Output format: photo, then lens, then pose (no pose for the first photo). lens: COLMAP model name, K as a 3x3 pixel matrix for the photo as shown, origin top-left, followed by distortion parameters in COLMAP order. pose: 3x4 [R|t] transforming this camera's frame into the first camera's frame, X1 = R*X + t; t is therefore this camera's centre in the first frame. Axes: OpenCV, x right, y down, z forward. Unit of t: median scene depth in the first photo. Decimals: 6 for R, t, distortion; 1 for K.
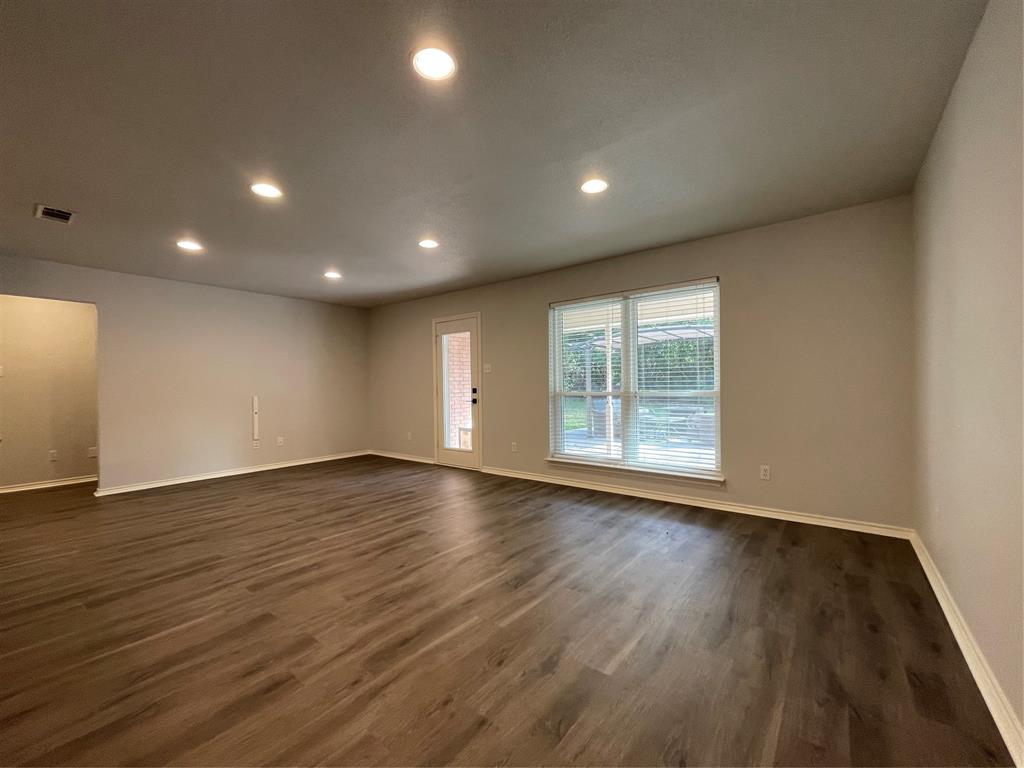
lens RADIAL K [[413.1, 0, 512.9], [0, 413.1, 388.4], [0, 0, 1]] dist [-0.002969, 0.000322]
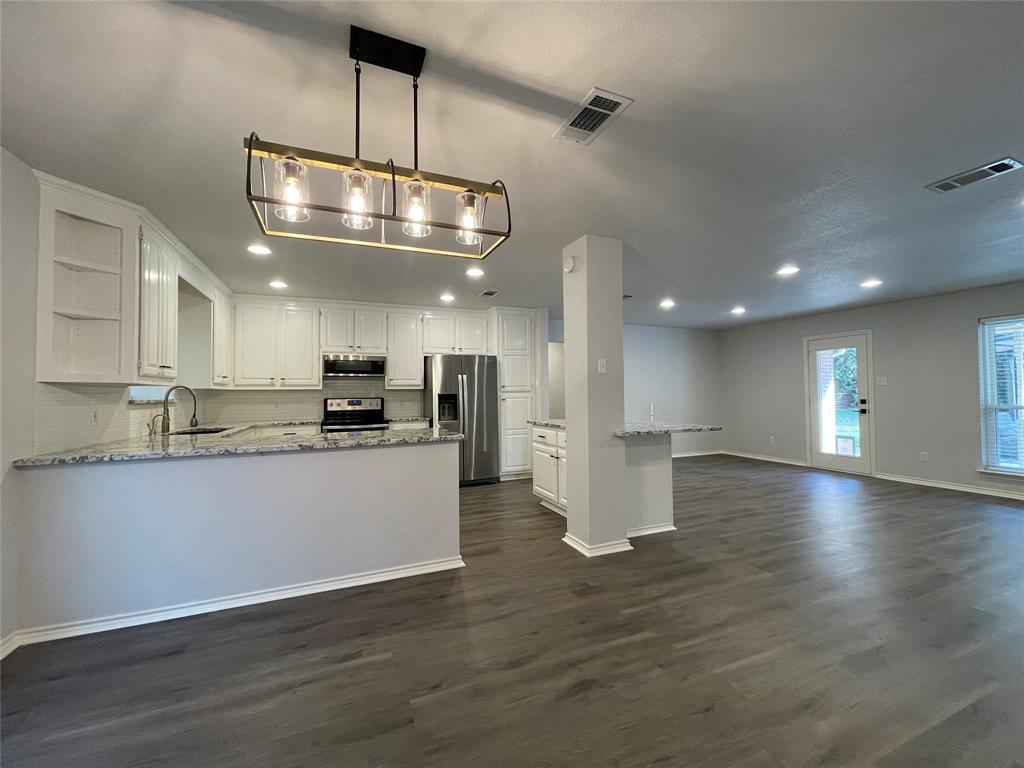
lens RADIAL K [[415.1, 0, 513.0], [0, 415.1, 381.7], [0, 0, 1]] dist [-0.001389, -0.000094]
pose [[0.874829, -0.005442, -0.484402, -0.515613], [-0.010431, 0.999493, -0.030067, -0.006766], [0.484320, 0.031357, 0.874329, -0.556214]]
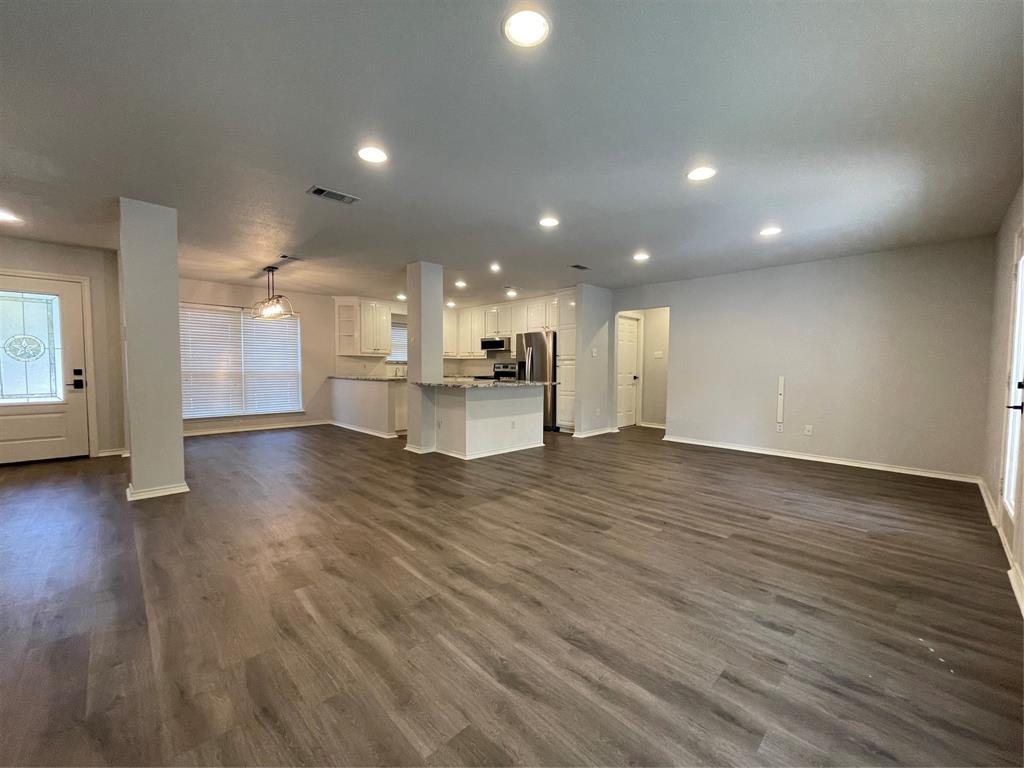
lens RADIAL K [[413.1, 0, 512.9], [0, 413.1, 388.4], [0, 0, 1]] dist [-0.002969, 0.000322]
pose [[-0.127948, 0.070155, -0.989297, 0.556124], [-0.015945, 0.997221, 0.072779, -0.018370], [0.991653, 0.025086, -0.126473, 0.736236]]
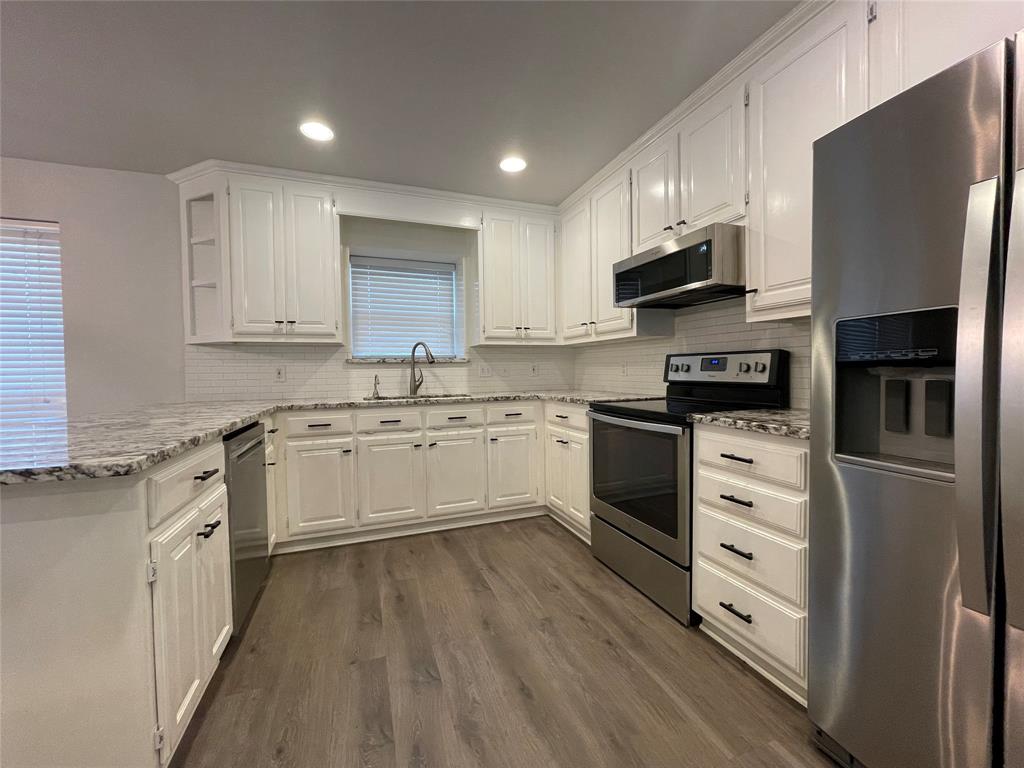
lens RADIAL K [[415.1, 0, 513.0], [0, 415.1, 381.7], [0, 0, 1]] dist [-0.001389, -0.000094]
pose [[-0.520581, 0.048818, -0.852416, -1.028238], [0.013202, 0.998705, 0.049134, 0.020668], [0.853710, 0.014324, -0.520551, 0.474064]]
